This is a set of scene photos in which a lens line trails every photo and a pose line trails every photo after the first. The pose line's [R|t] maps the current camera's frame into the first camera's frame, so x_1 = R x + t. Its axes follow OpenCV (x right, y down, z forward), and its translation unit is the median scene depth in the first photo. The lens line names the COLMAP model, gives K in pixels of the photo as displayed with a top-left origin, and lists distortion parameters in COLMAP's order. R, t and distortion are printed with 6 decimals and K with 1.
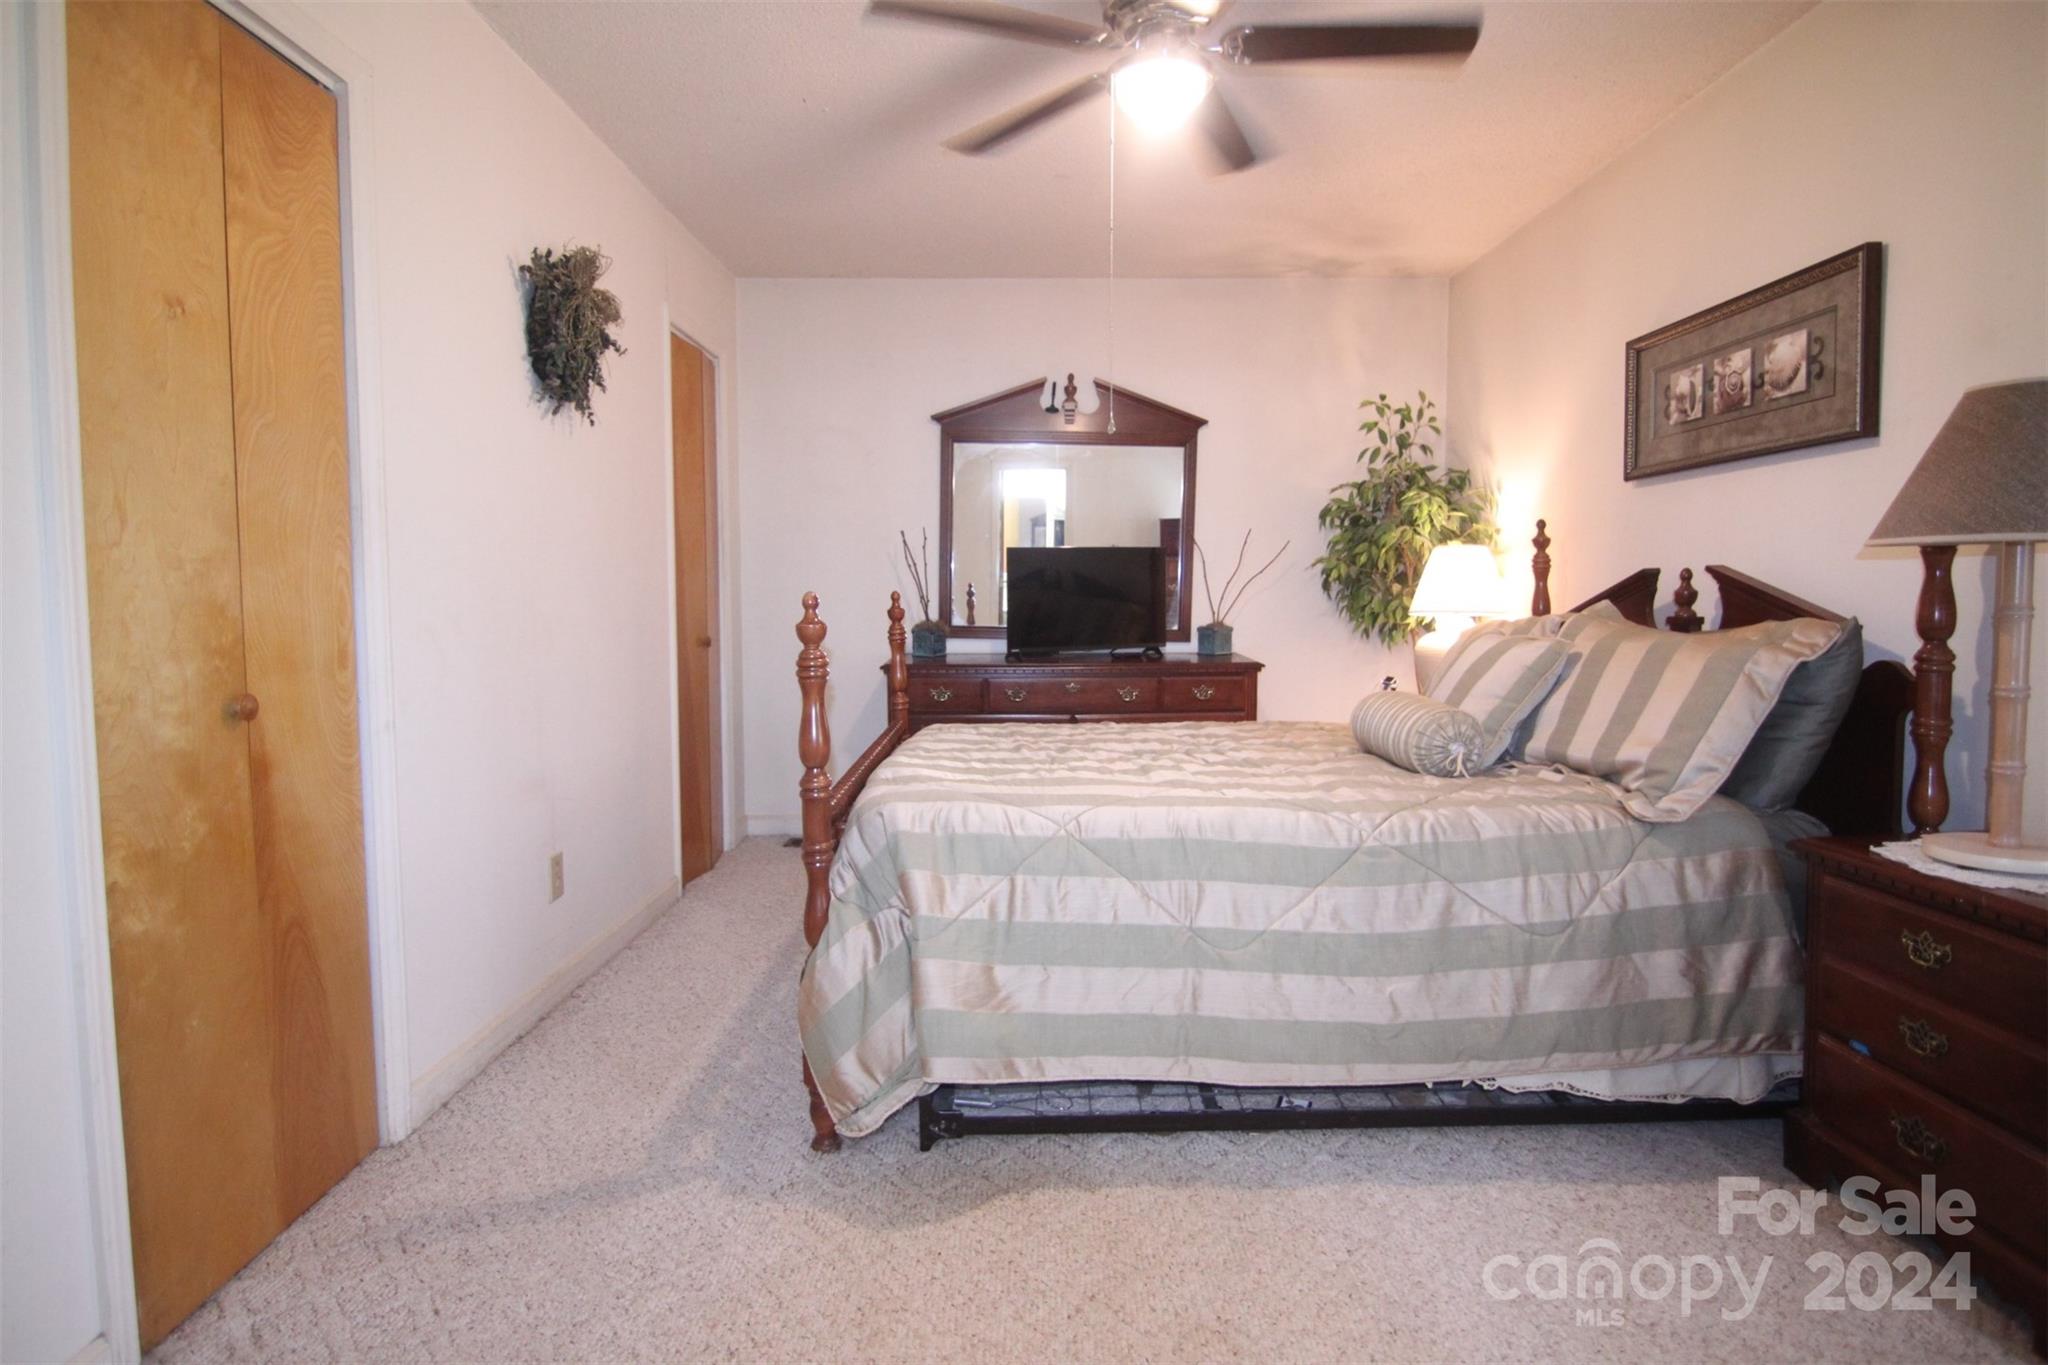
lens RADIAL K [[1054.2, 0, 1024.6], [0, 1054.2, 670.1], [0, 0, 1]] dist [-0.010226, -0.009376]
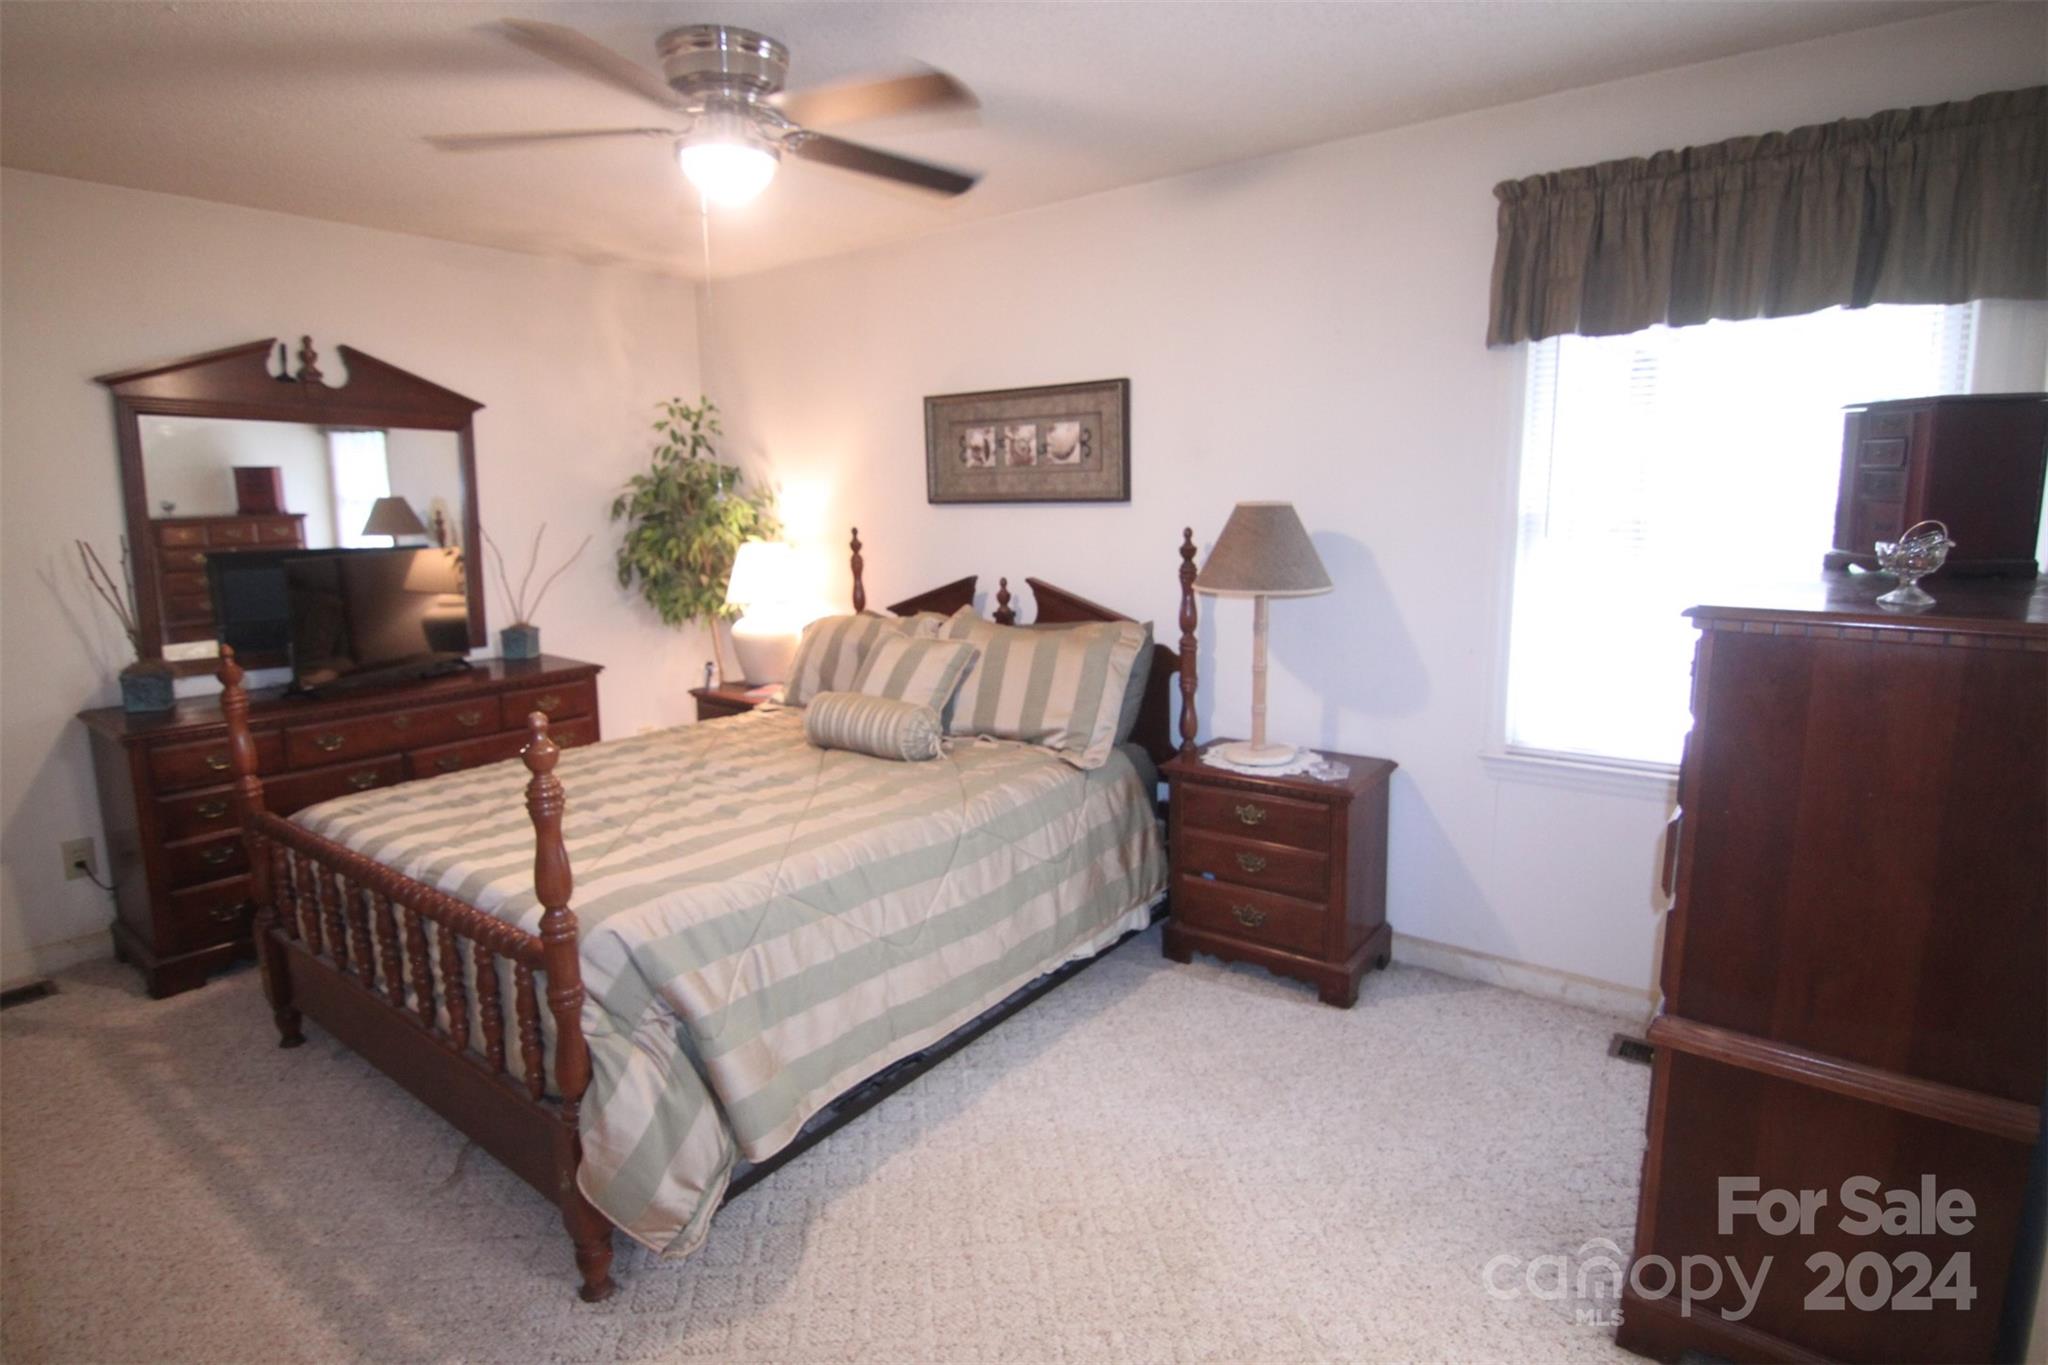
lens RADIAL K [[1054.2, 0, 1025.9], [0, 1054.2, 673.6], [0, 0, 1]] dist [-0.010226, -0.009376]
pose [[0.604056, -0.136750, 0.785122, -0.518423], [0.068901, 0.990440, 0.119502, -0.147890], [-0.793958, -0.018090, 0.607704, 0.124374]]
